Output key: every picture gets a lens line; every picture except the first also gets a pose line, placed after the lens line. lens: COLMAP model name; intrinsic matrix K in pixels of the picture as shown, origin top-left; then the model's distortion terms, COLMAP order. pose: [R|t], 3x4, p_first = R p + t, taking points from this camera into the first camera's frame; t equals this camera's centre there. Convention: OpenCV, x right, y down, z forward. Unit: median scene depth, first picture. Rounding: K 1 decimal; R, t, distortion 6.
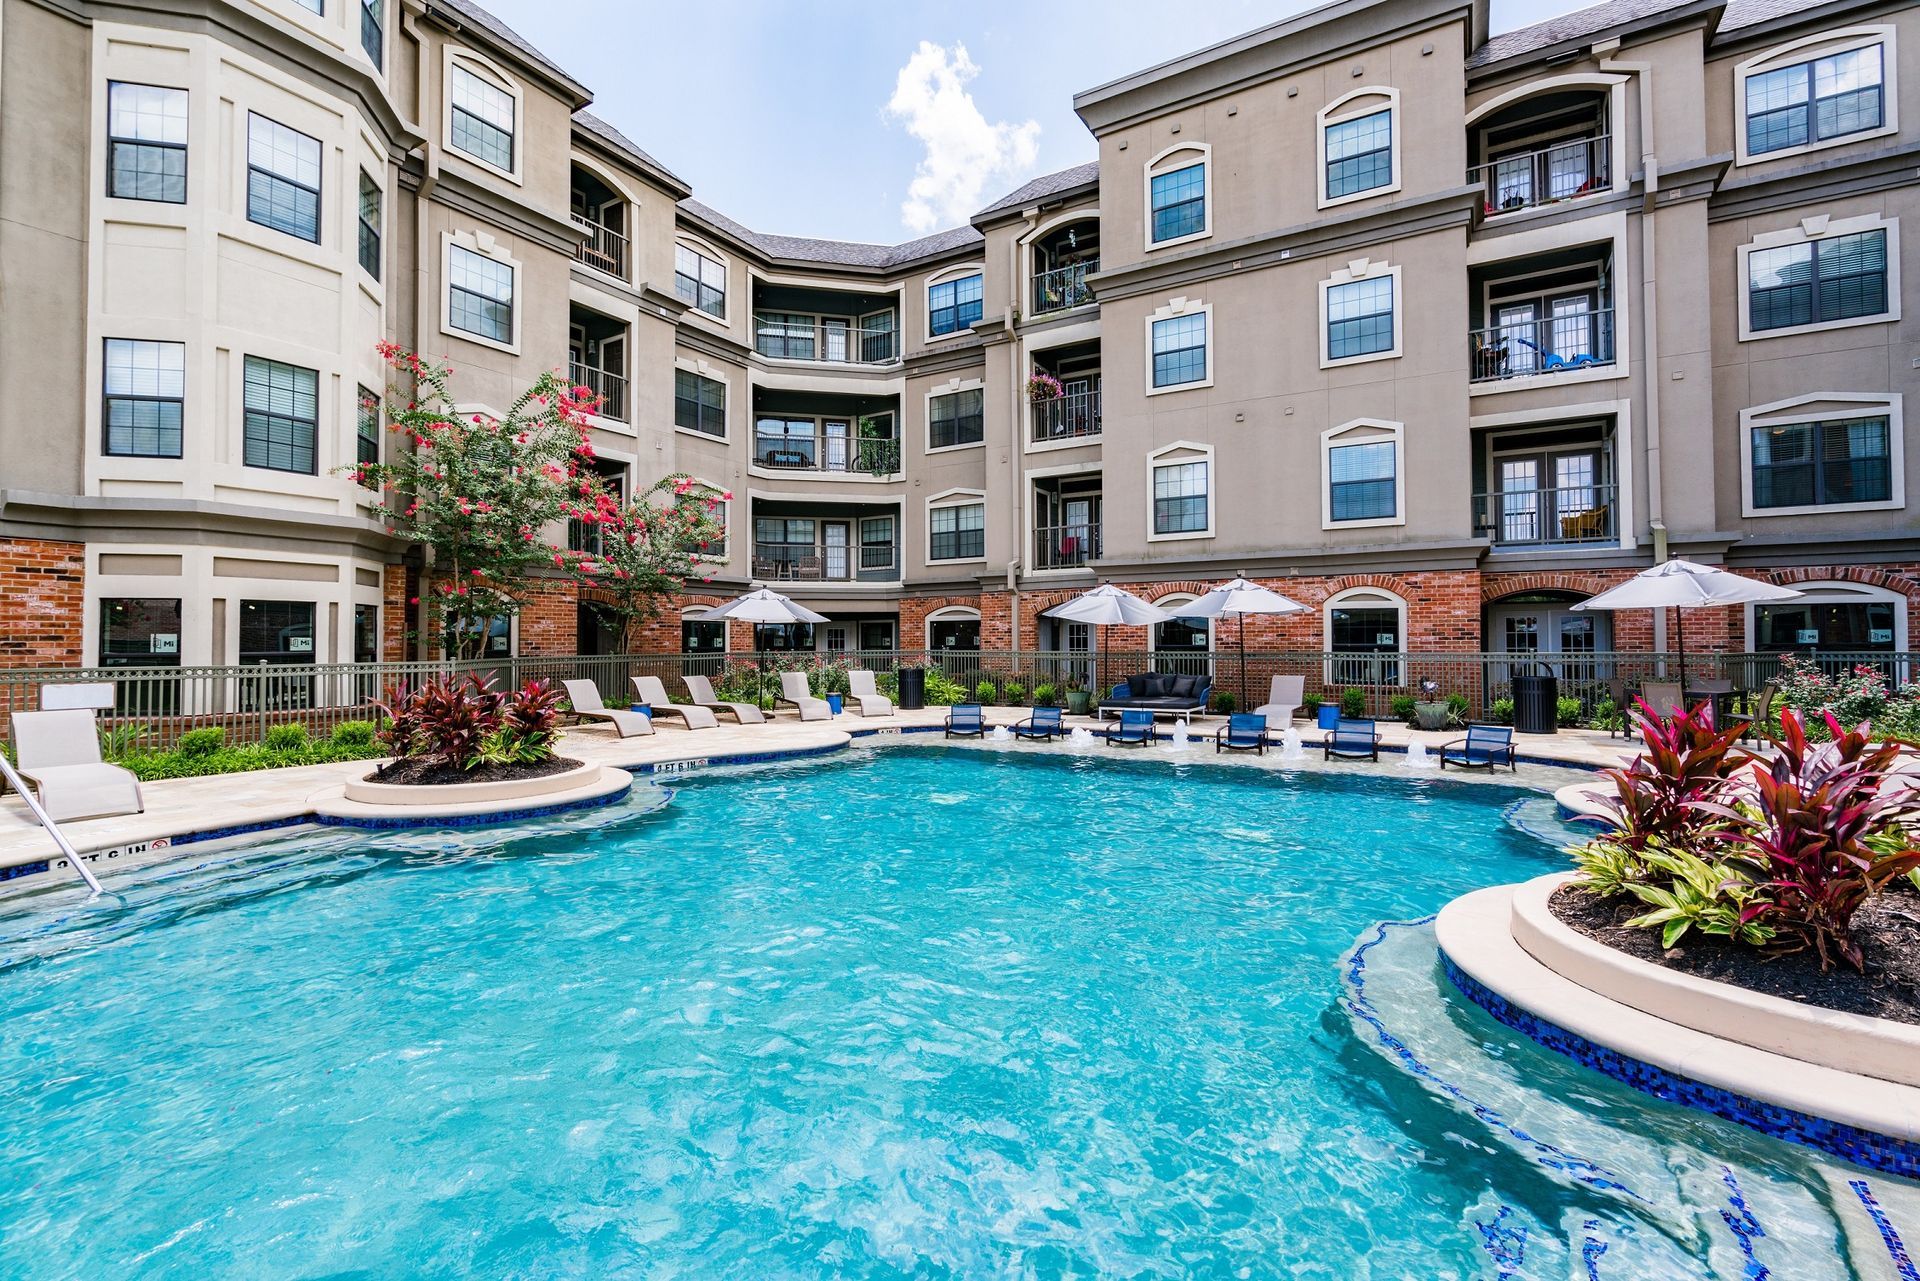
lens RADIAL K [[1010.9, 0, 960.0], [0, 1010.9, 640.5], [0, 0, 1]] dist [-0.000448, 0.000054]
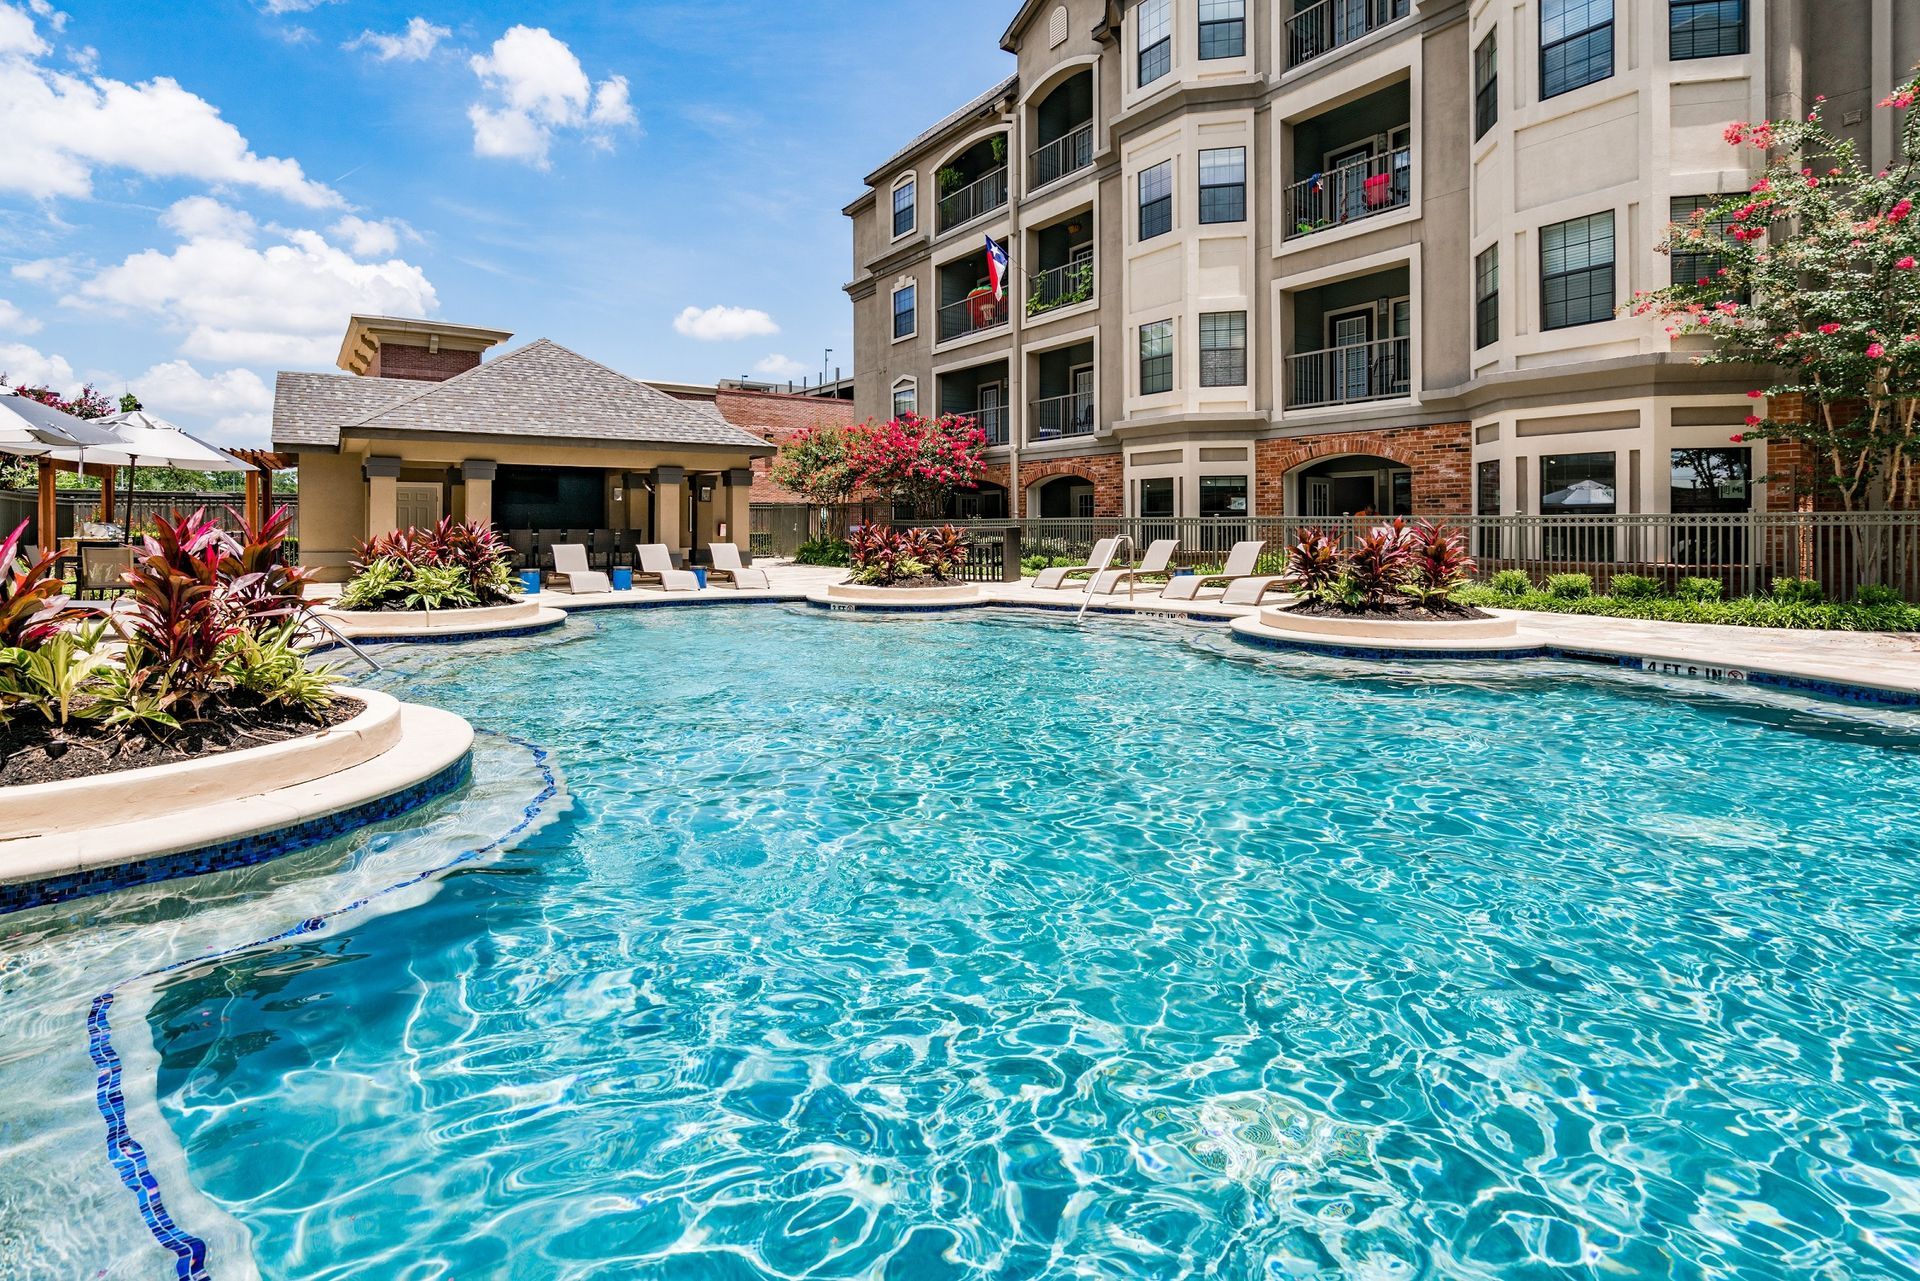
lens RADIAL K [[960.3, 0, 960.0], [0, 960.3, 640.5], [0, 0, 1]] dist [0.000055, -0.000054]
pose [[-0.361052, 0.126612, -0.923911, 0.516193], [0.031372, 0.991829, 0.123660, 0.009208], [0.932018, 0.015662, -0.362074, 0.809051]]
